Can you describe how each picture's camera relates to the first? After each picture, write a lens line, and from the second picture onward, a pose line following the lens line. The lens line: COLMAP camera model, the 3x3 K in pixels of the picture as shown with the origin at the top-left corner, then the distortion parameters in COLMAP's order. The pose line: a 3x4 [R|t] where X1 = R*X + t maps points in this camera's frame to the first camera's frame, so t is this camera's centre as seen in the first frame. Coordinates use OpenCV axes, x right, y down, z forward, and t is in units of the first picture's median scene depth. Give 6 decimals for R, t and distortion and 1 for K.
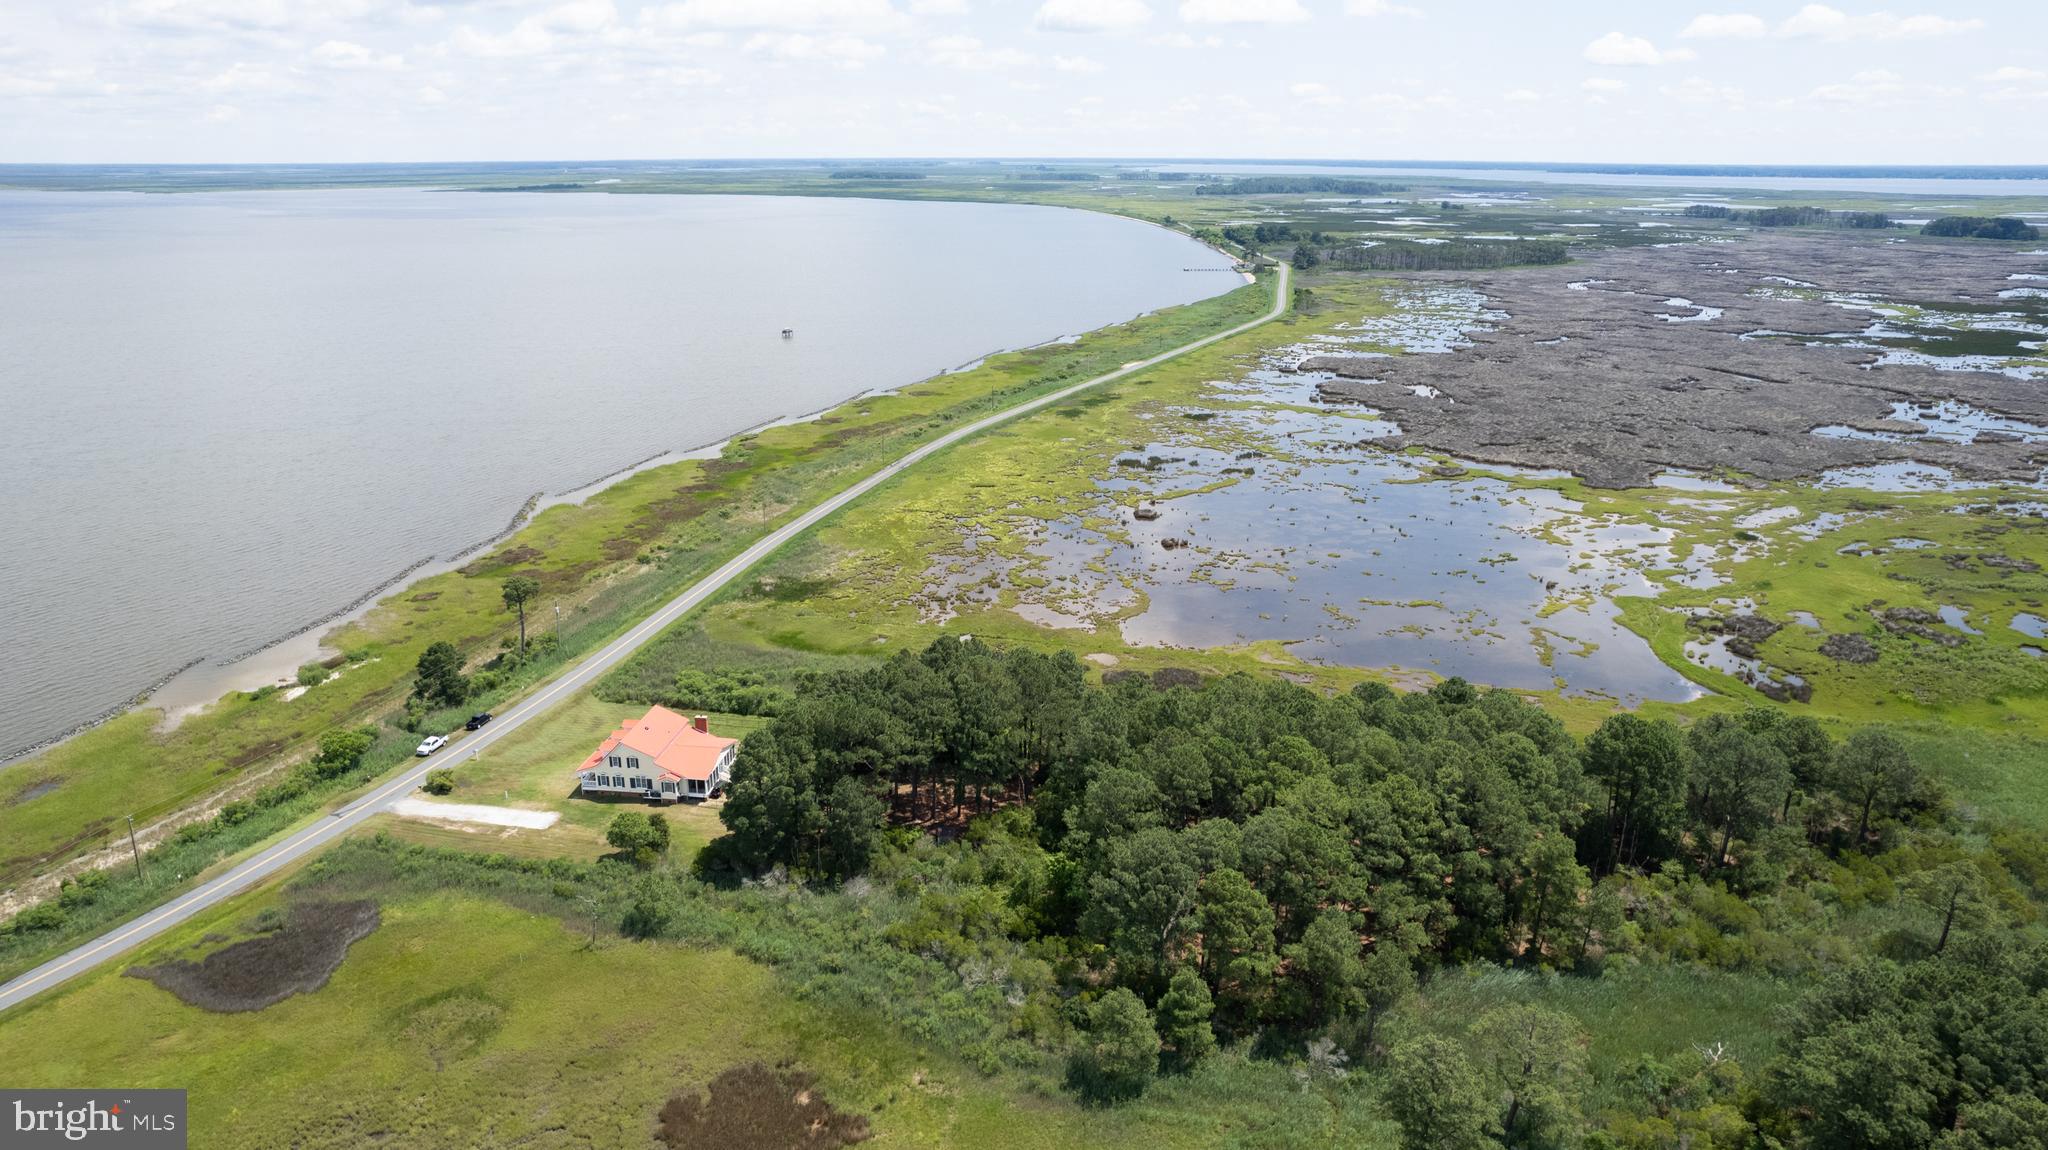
lens RADIAL K [[1320.5, 0, 1002.4], [0, 1320.5, 597.4], [0, 0, 1]] dist [-0.074849, 0.066604]
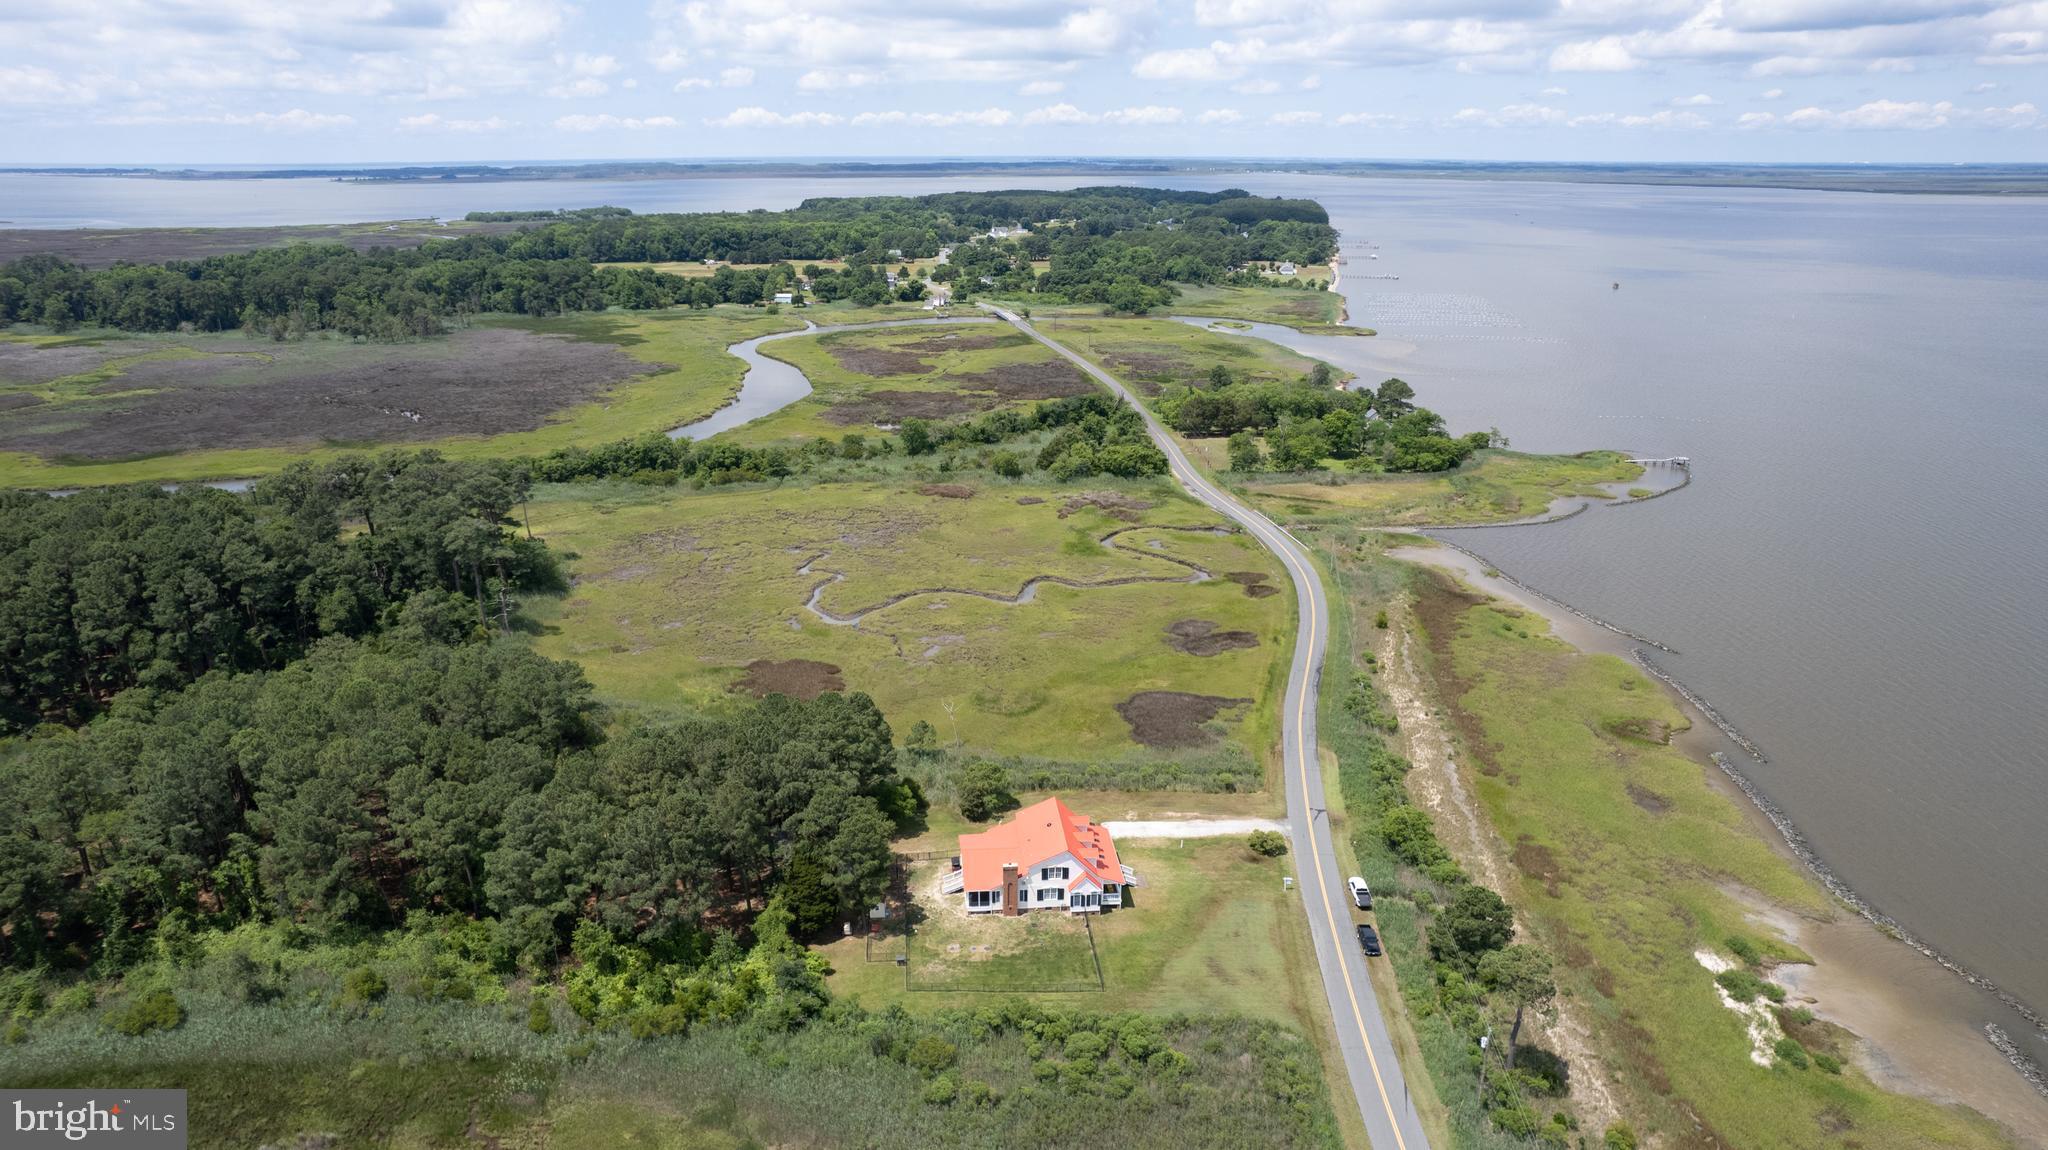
lens RADIAL K [[1320.5, 0, 1024.0], [0, 1320.5, 521.8], [0, 0, 1]] dist [-0.074849, 0.066604]
pose [[-0.974622, 0.059871, -0.215702, -0.038882], [-0.072327, 0.827671, 0.556533, -0.262127], [0.211850, 0.558011, -0.802336, 0.760353]]
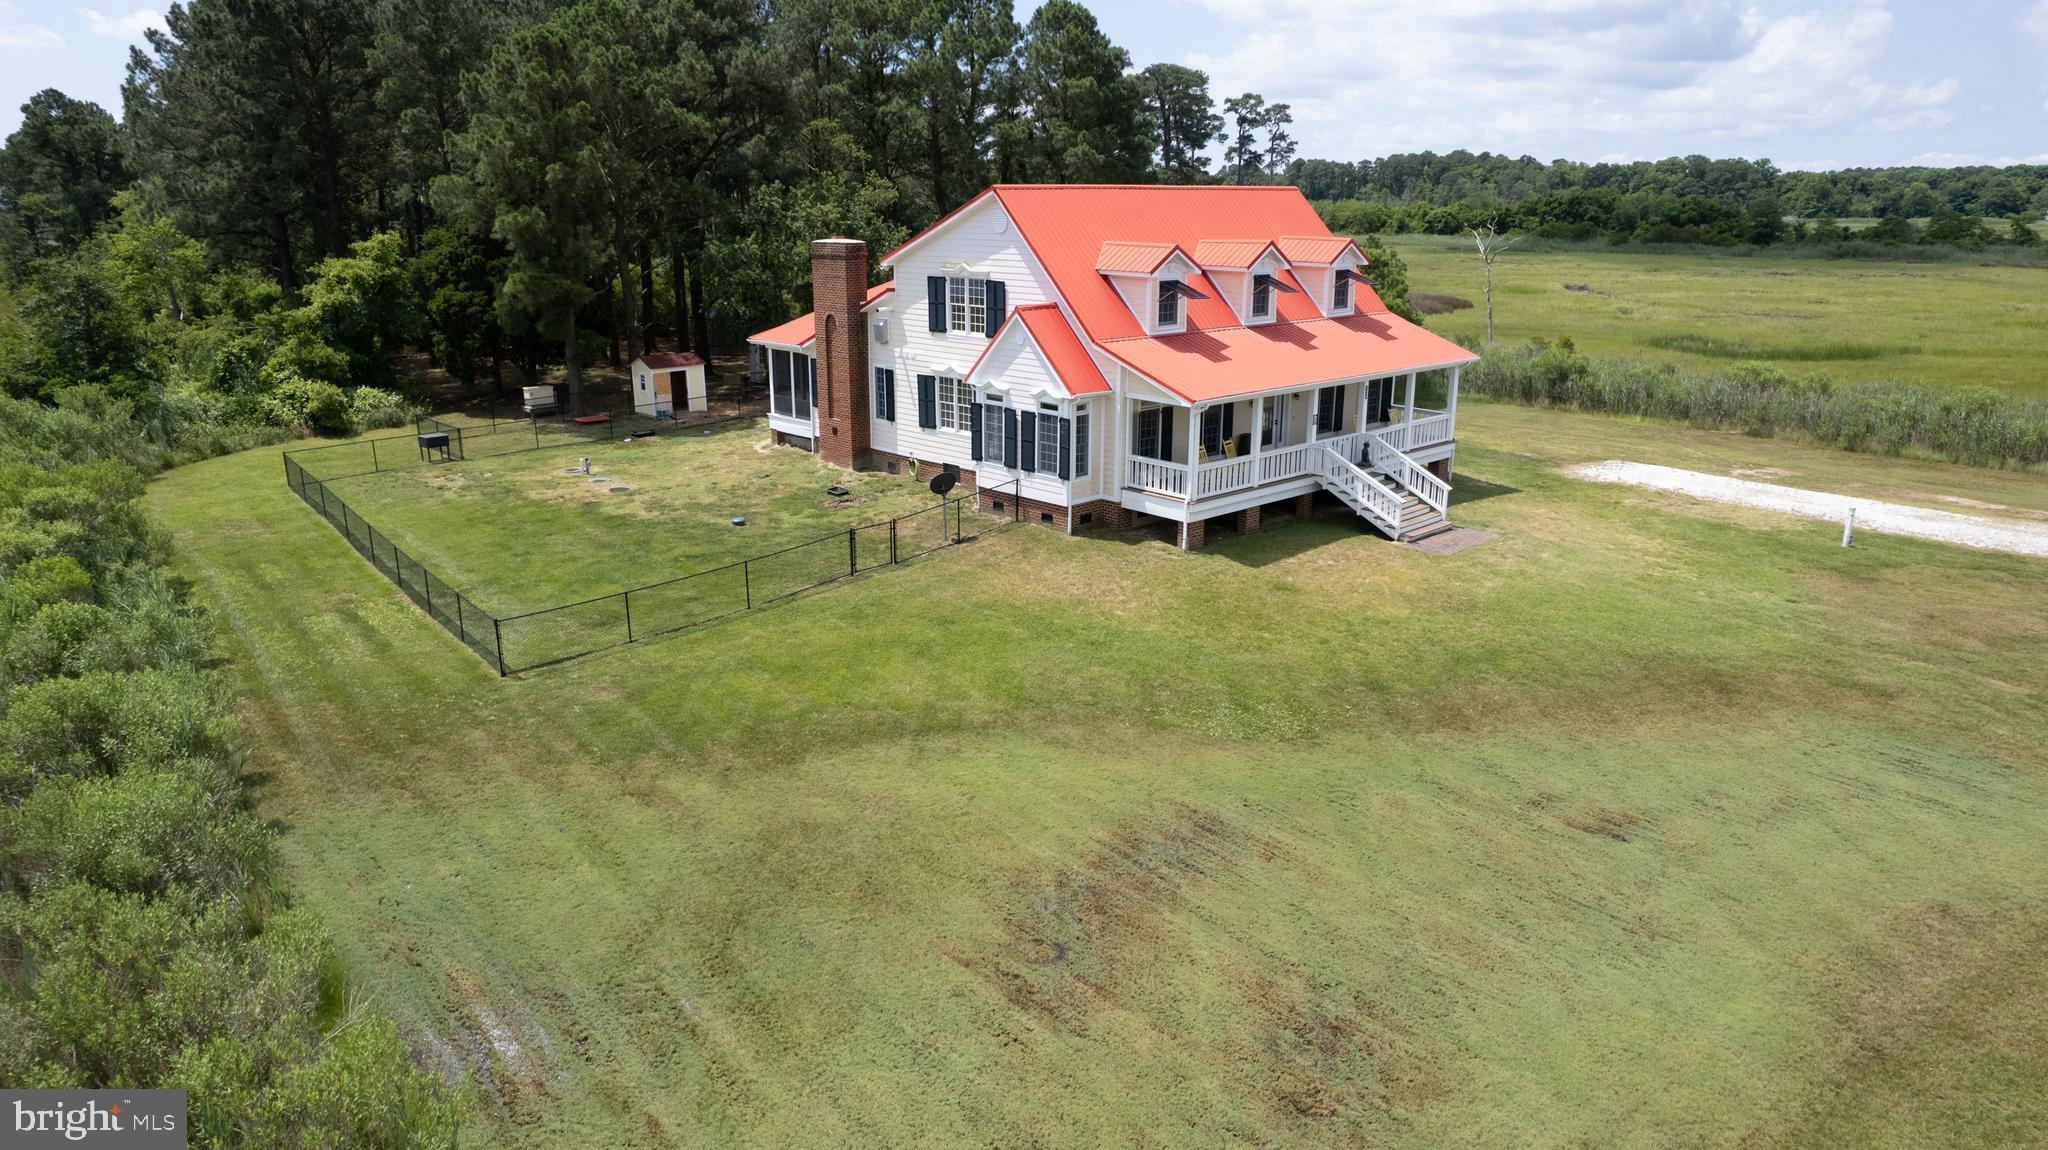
lens RADIAL K [[1320.5, 0, 1020.4], [0, 1320.5, 606.8], [0, 0, 1]] dist [-0.074849, 0.066604]
pose [[-0.772192, -0.188706, 0.606721, -0.191436], [0.202722, 0.831806, 0.516723, 0.019535], [-0.602183, 0.522005, -0.604059, 0.565440]]
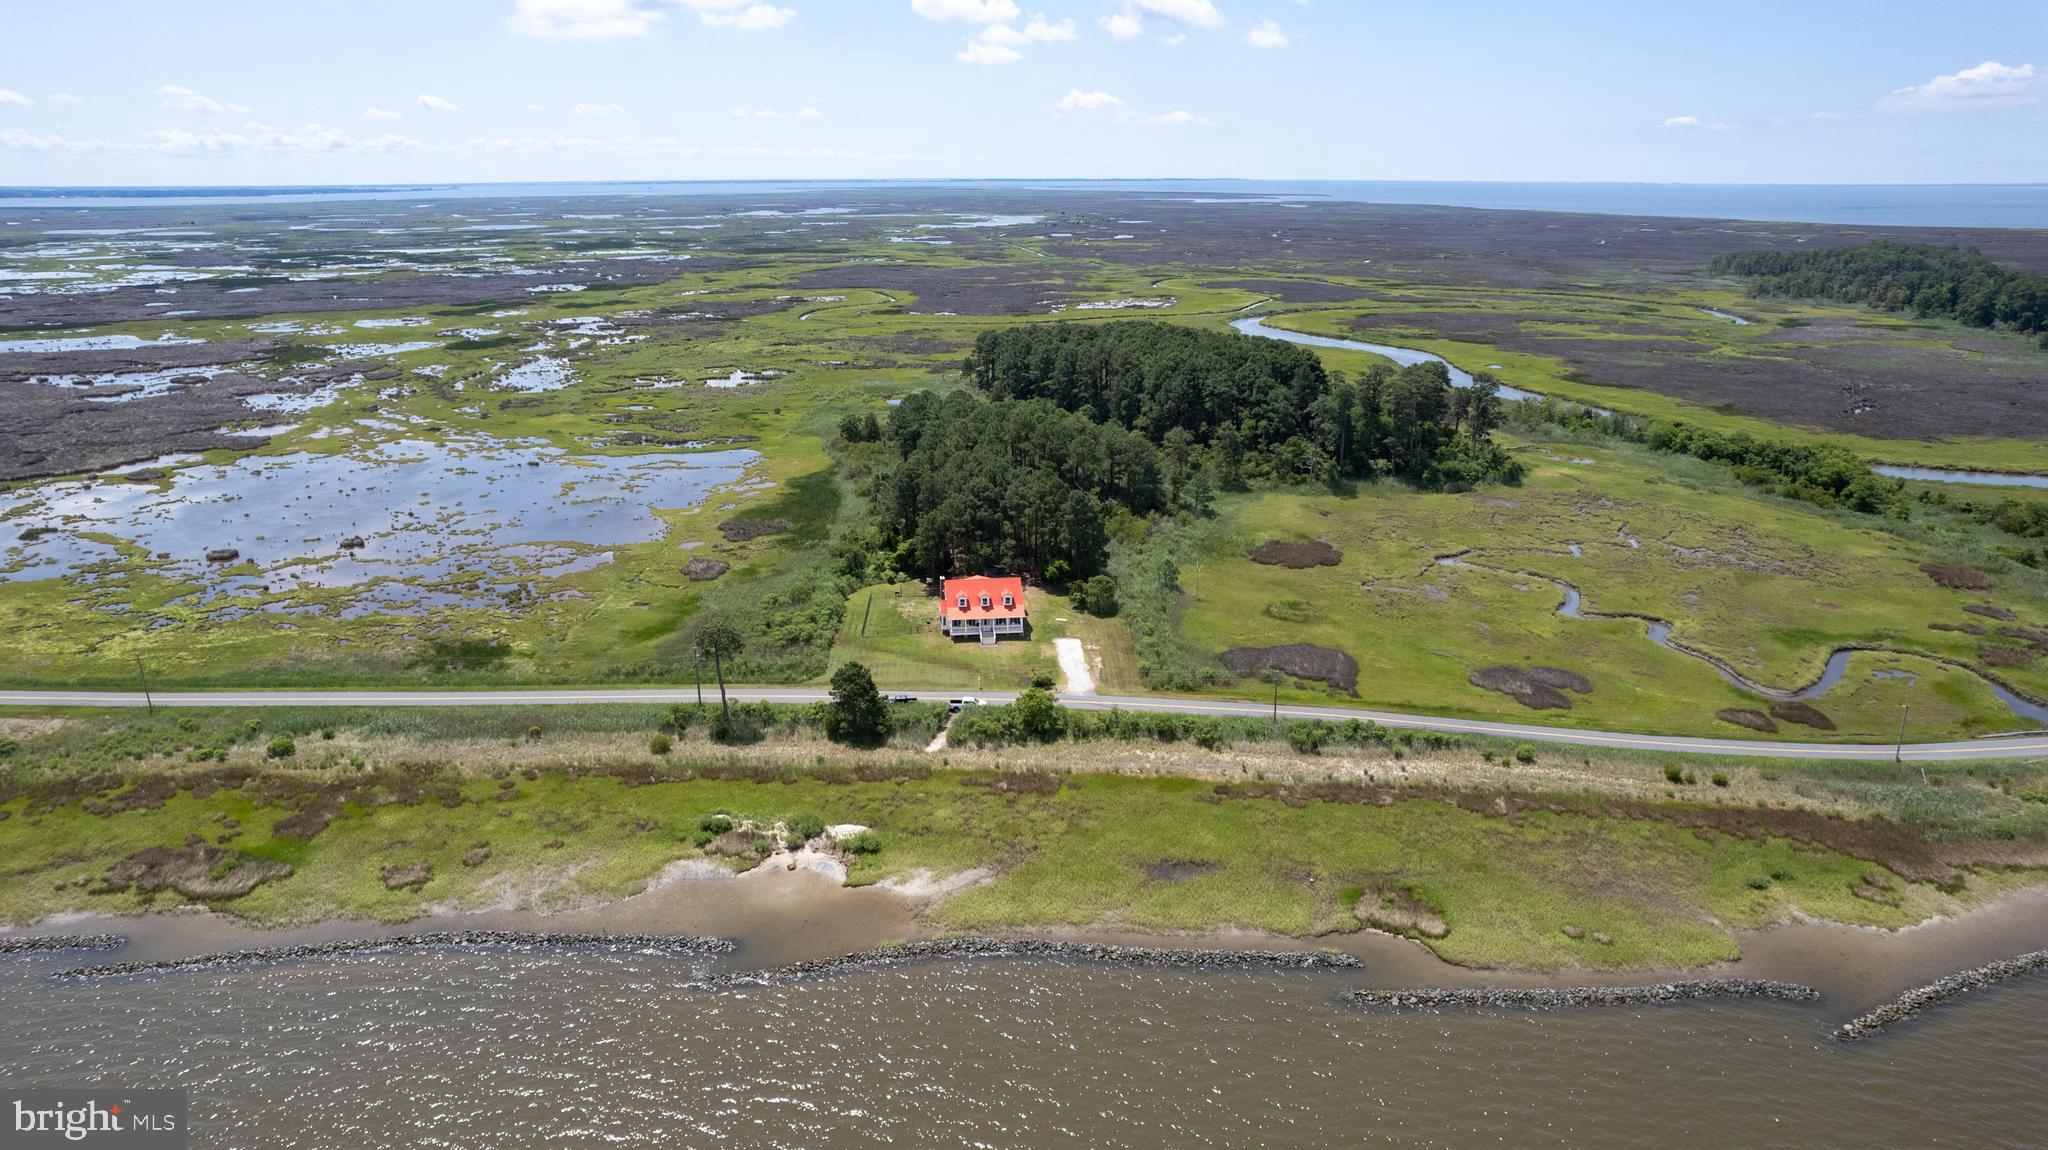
lens RADIAL K [[1320.5, 0, 1006.8], [0, 1320.5, 555.7], [0, 0, 1]] dist [-0.074849, 0.066604]
pose [[-0.235755, -0.270909, 0.933289, -0.690274], [0.313060, 0.887993, 0.336842, -0.160623], [-0.920007, 0.371587, -0.124538, 0.543632]]
